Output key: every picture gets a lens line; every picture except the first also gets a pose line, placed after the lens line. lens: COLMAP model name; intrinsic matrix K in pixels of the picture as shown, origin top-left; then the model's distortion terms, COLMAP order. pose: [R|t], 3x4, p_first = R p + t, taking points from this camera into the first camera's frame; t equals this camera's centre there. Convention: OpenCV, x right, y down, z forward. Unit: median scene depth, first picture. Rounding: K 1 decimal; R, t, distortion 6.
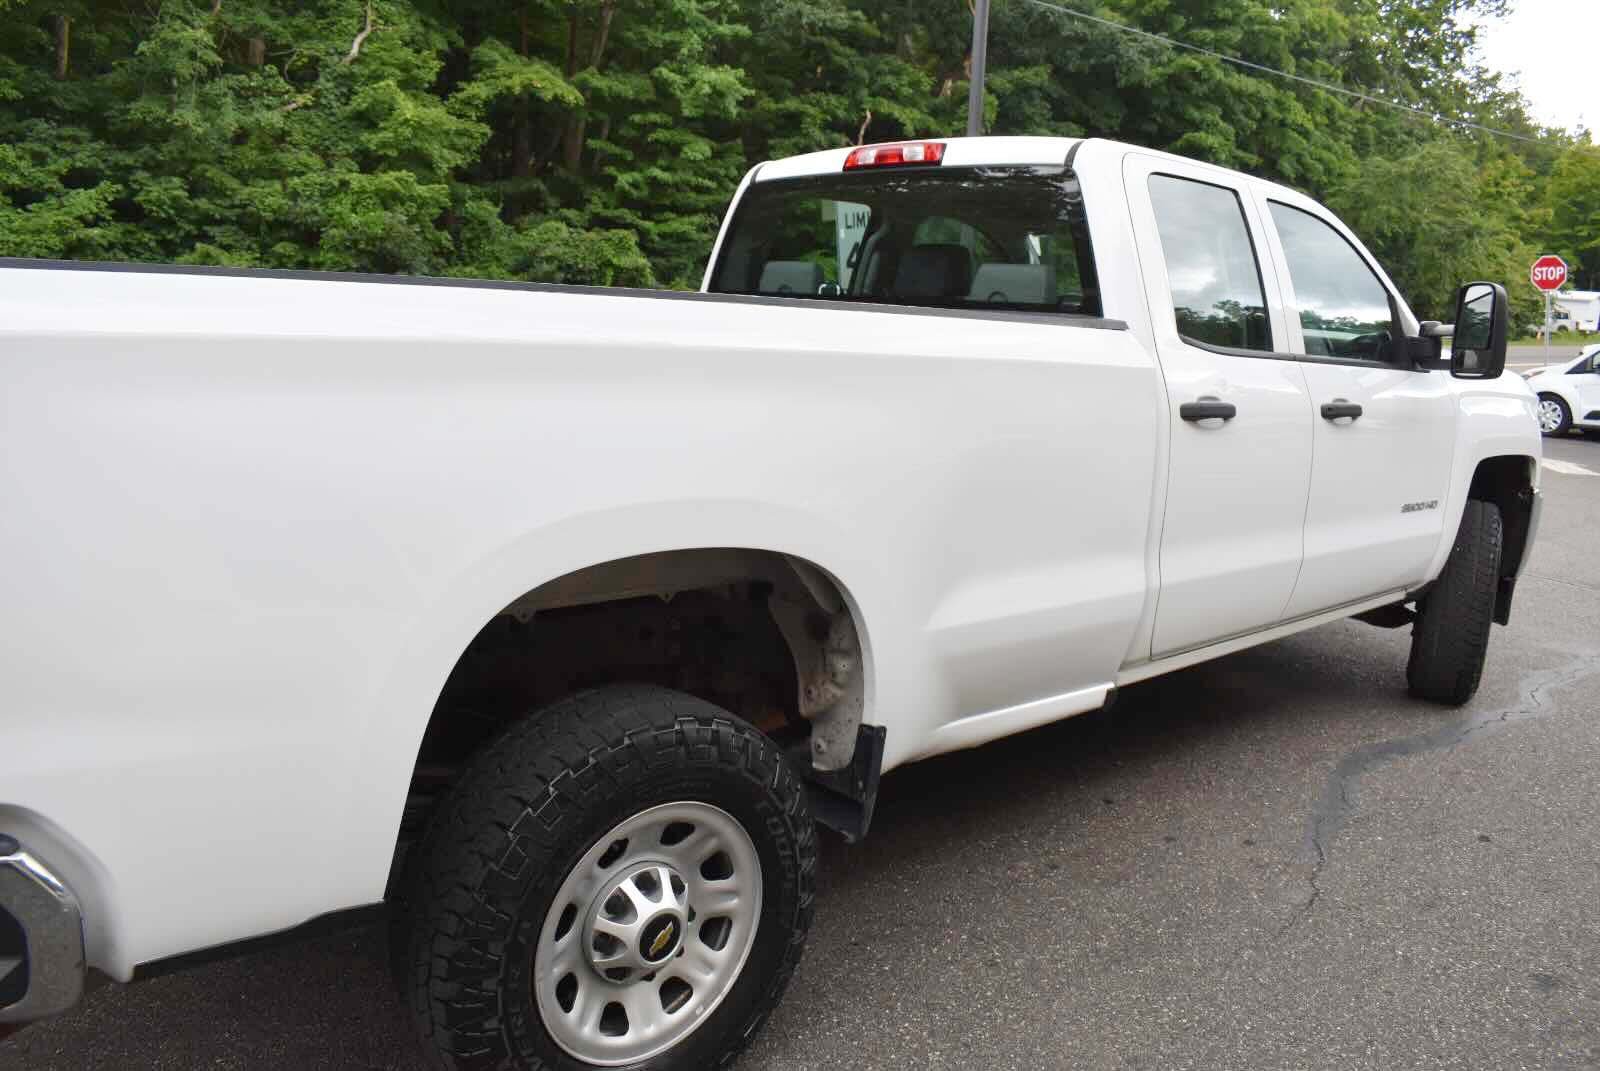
lens RADIAL K [[1237.7, 0, 793.4], [0, 1237.7, 532.7], [0, 0, 1]] dist [-0.097094, 0.016202]
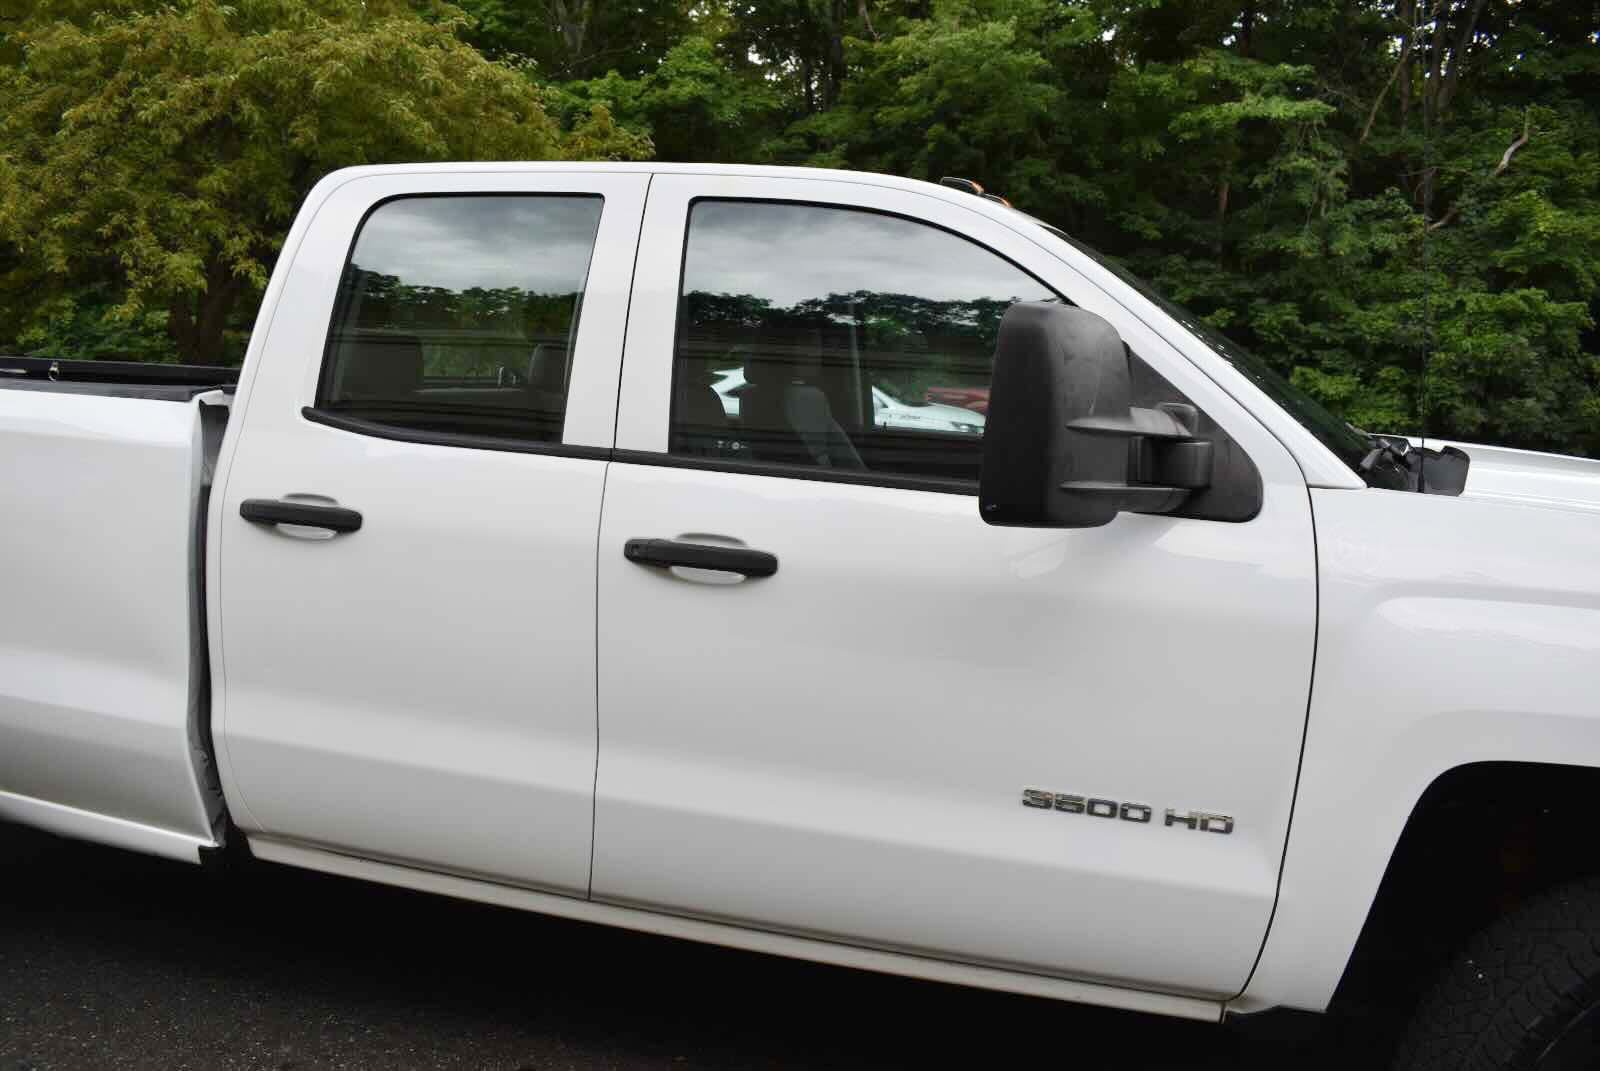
lens RADIAL K [[1237.7, 0, 793.4], [0, 1237.7, 532.7], [0, 0, 1]] dist [-0.097094, 0.016202]
pose [[0.548039, 0.085982, -0.832022, 0.123291], [-0.173702, 0.984717, -0.012653, -0.014541], [0.818218, 0.151458, 0.554599, 0.095268]]
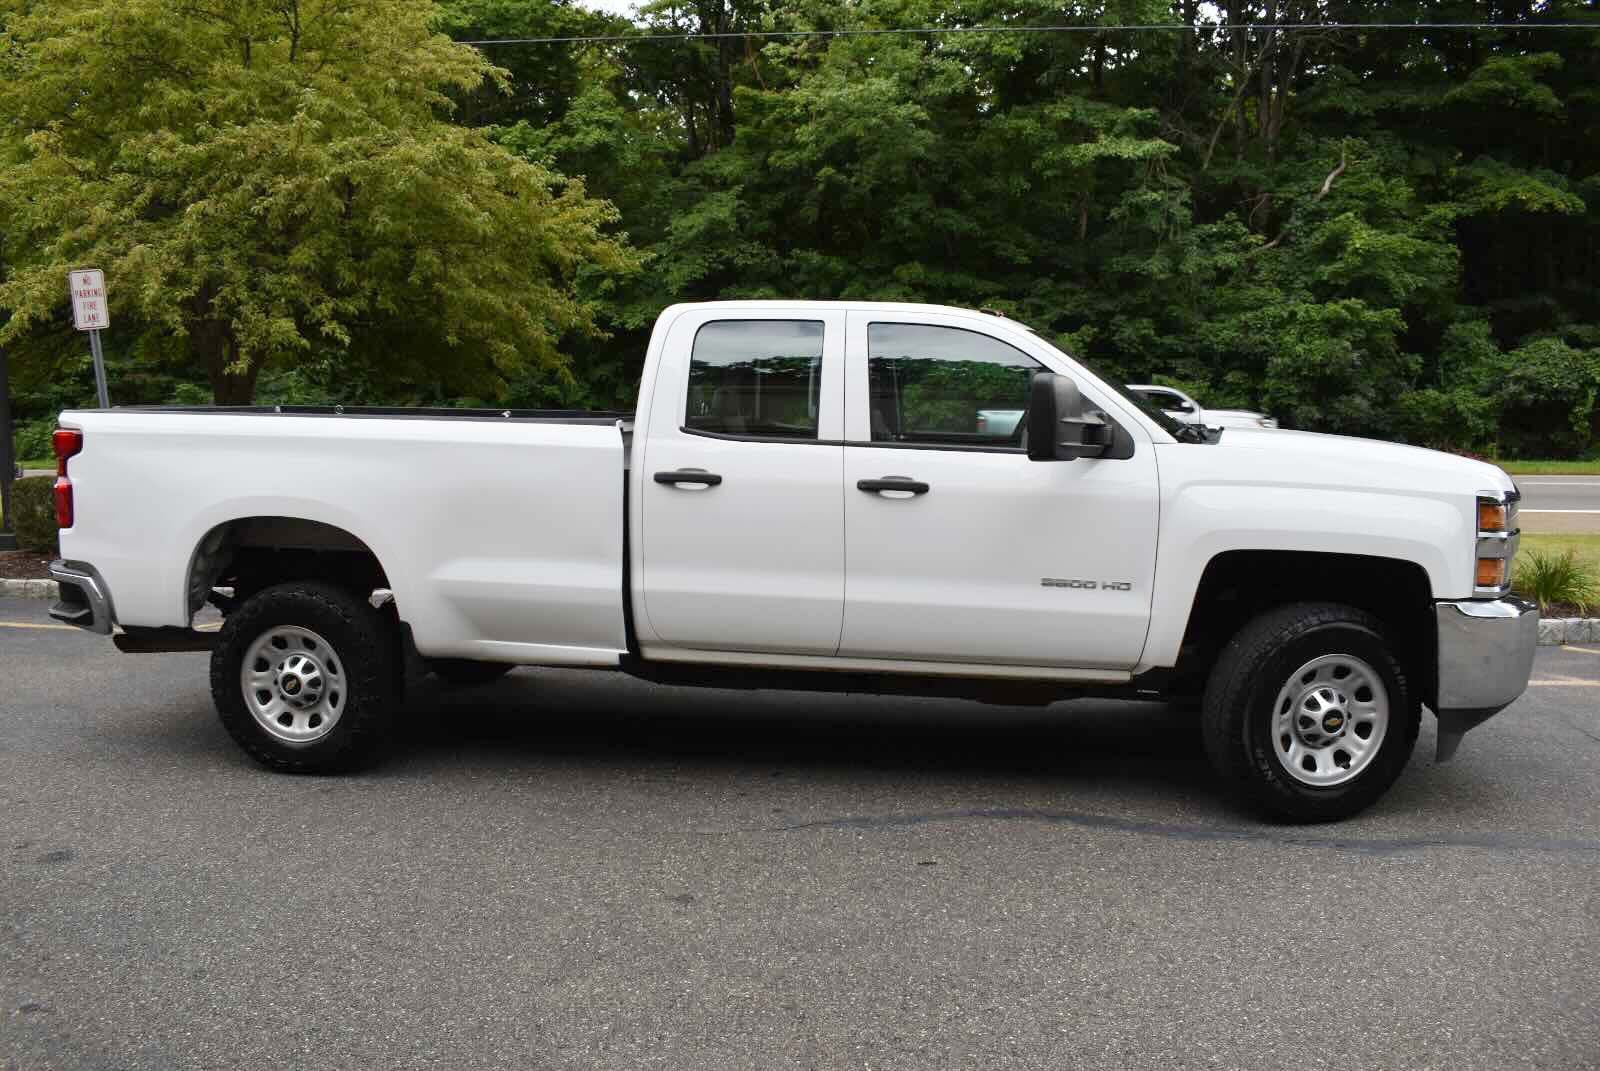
lens RADIAL K [[1237.7, 0, 793.4], [0, 1237.7, 532.7], [0, 0, 1]] dist [-0.097094, 0.016202]
pose [[0.630348, 0.045910, -0.774954, 0.178733], [-0.125425, 0.991158, -0.043302, 0.001795], [0.766114, 0.124494, 0.630532, 0.018548]]
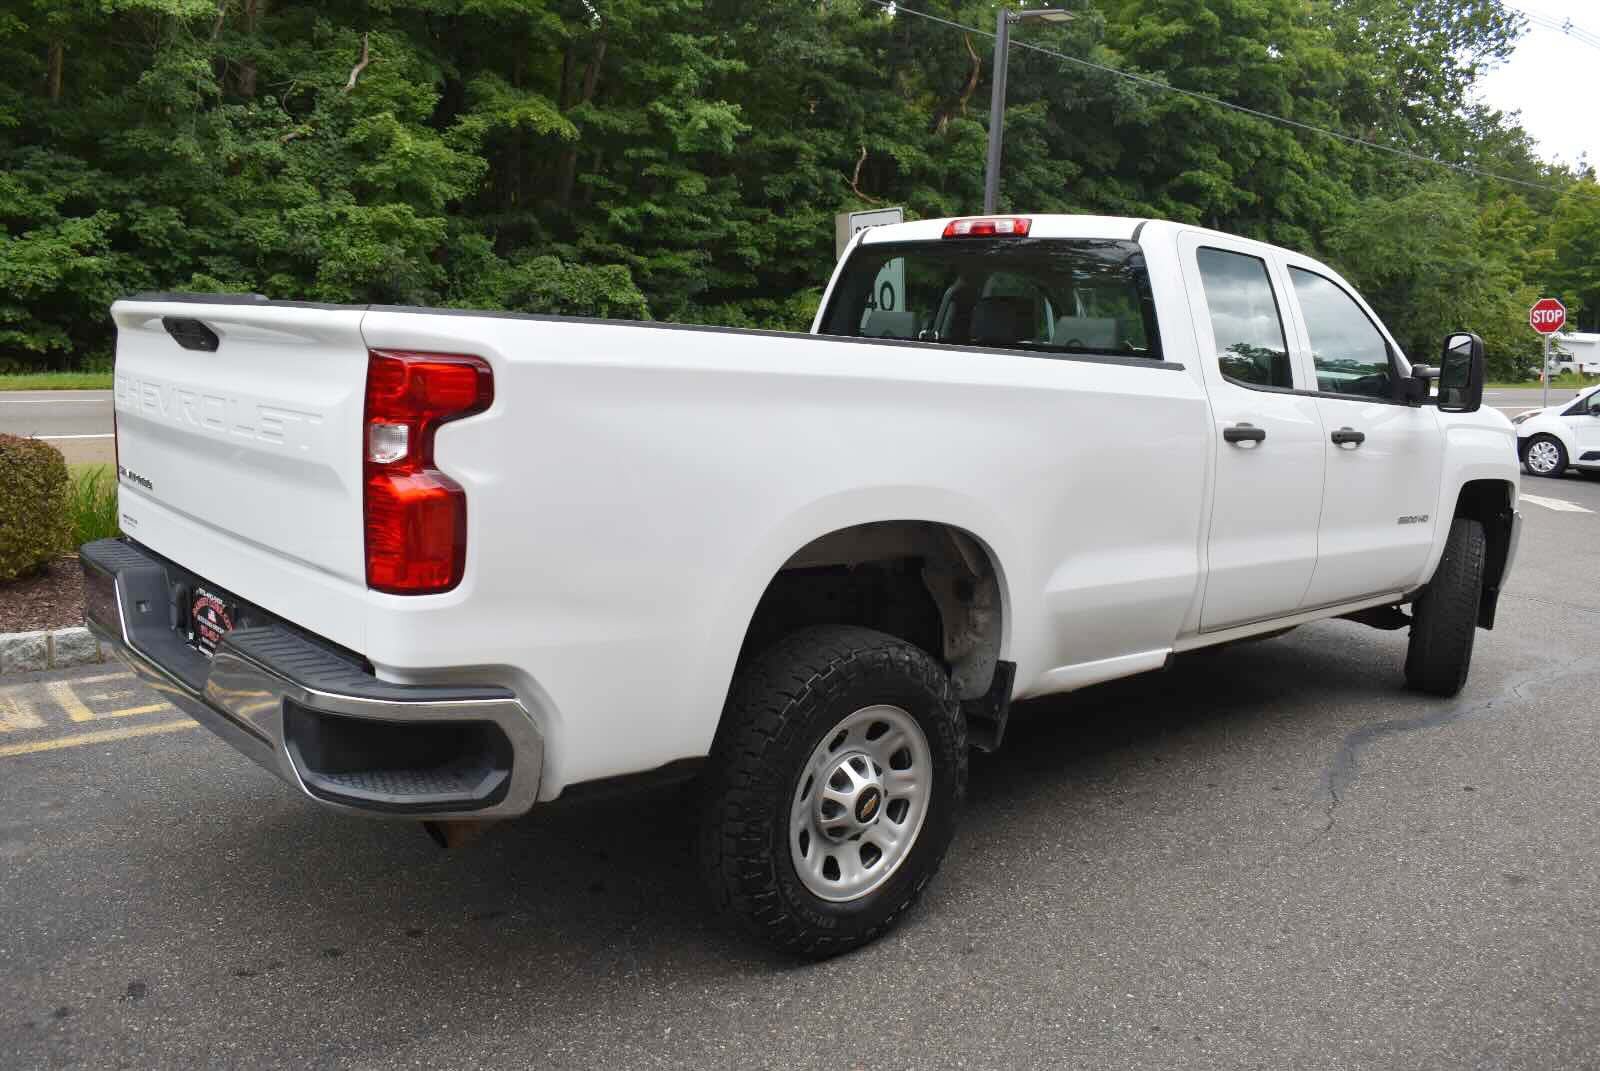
lens RADIAL K [[1292.9, 0, 790.1], [0, 1292.9, 537.2], [0, 0, 1]] dist [-0.092748, 0.014099]
pose [[0.999861, 0.006876, 0.015178, -0.017116], [-0.006382, 0.999456, -0.032343, 0.006036], [-0.015392, 0.032241, 0.999362, -0.035329]]
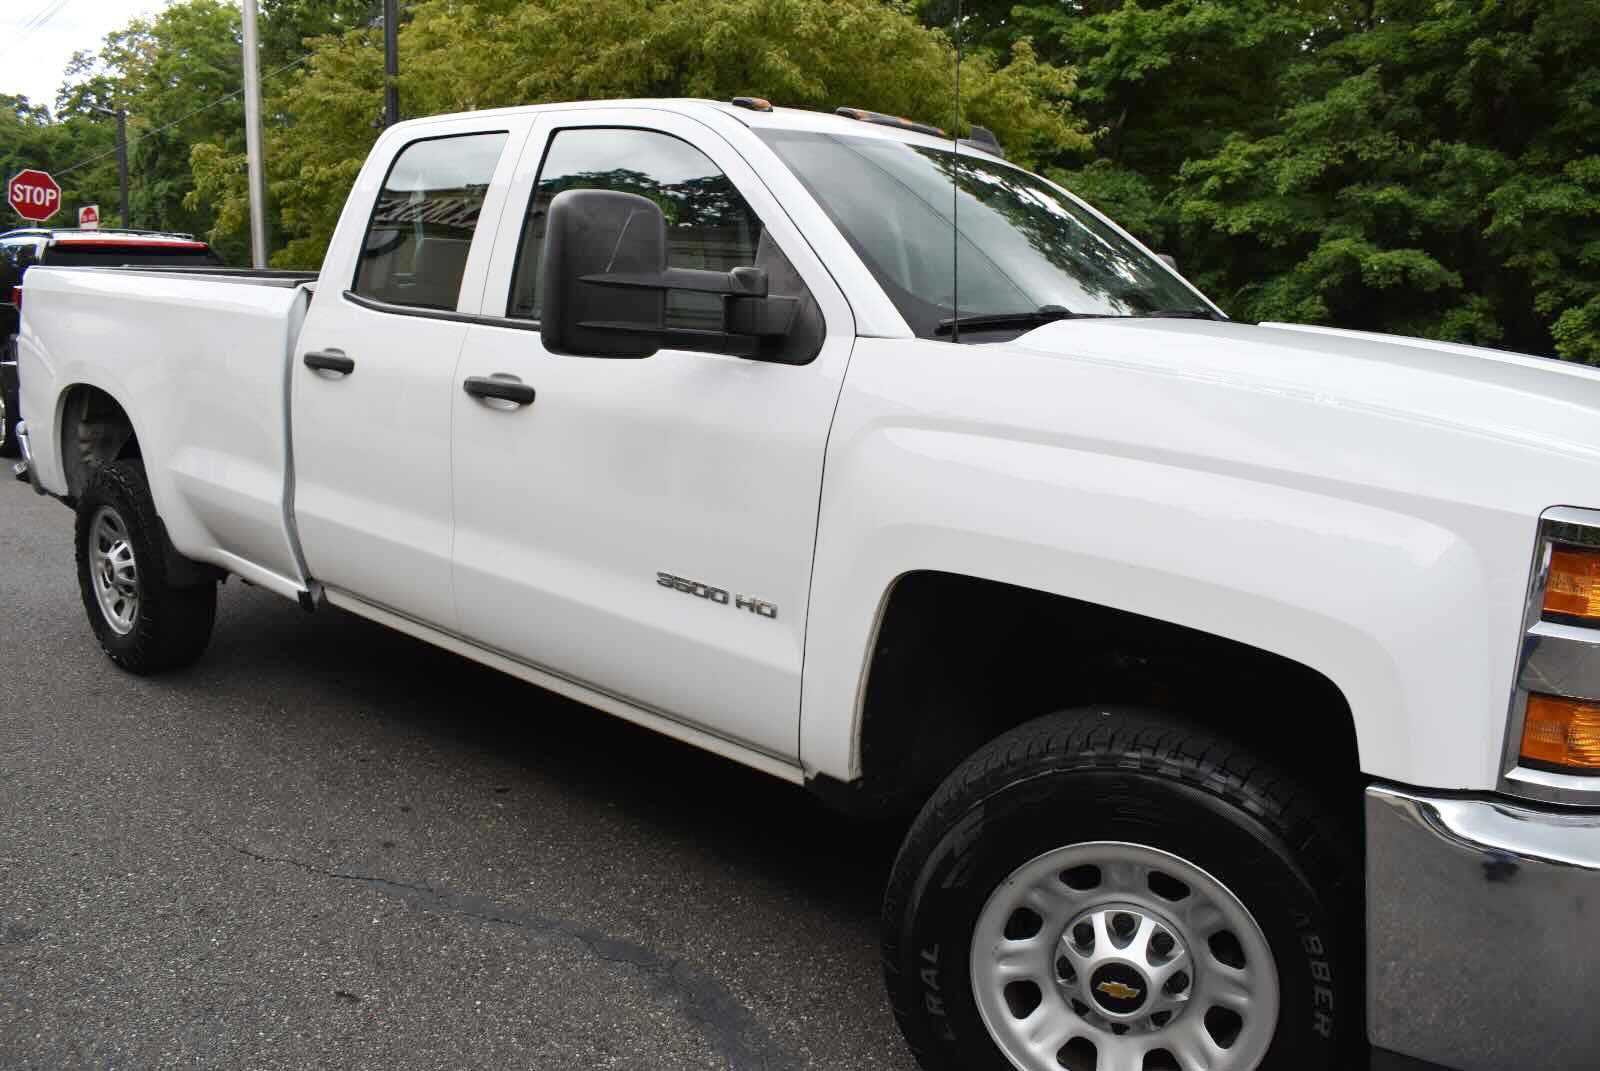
lens RADIAL K [[1237.7, 0, 793.4], [0, 1237.7, 532.7], [0, 0, 1]] dist [-0.097094, 0.016202]
pose [[0.130652, 0.152111, -0.979690, 0.163599], [-0.218643, 0.968252, 0.121177, -0.019311], [0.967019, 0.198371, 0.159762, 0.141285]]
